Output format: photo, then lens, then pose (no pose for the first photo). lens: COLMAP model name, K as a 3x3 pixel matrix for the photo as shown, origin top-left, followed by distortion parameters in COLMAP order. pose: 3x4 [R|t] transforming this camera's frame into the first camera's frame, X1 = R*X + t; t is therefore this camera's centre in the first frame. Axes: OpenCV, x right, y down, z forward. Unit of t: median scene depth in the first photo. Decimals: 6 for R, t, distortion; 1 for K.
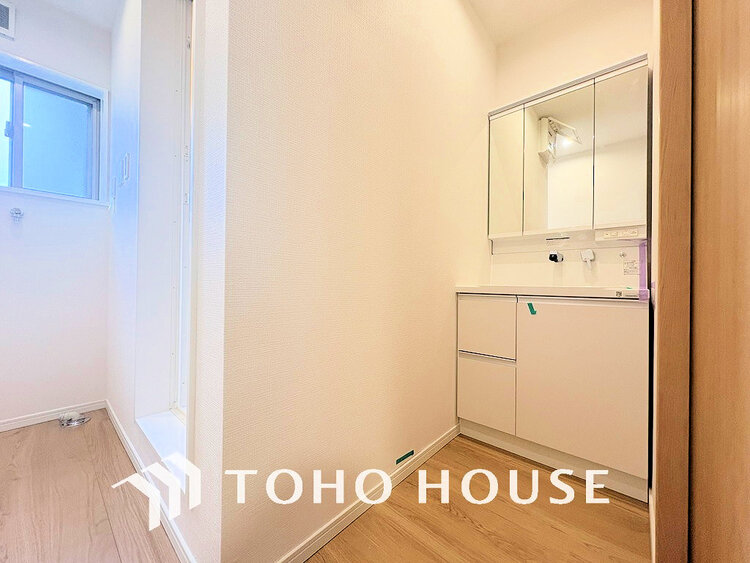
lens RADIAL K [[299.6, 0, 373.8], [0, 299.6, 281.7], [0, 0, 1]] dist [-0.000395, -0.000188]
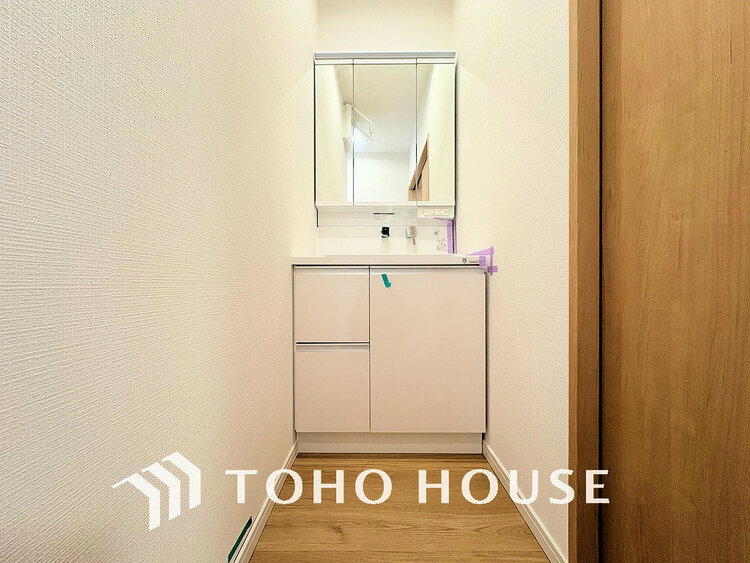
lens RADIAL K [[299.6, 0, 373.8], [0, 299.6, 281.7], [0, 0, 1]] dist [-0.000395, -0.000188]
pose [[0.749633, -0.014084, 0.661704, -0.063624], [0.008034, 0.999894, 0.012181, 0.072443], [-0.661805, -0.003815, 0.749666, 0.326349]]
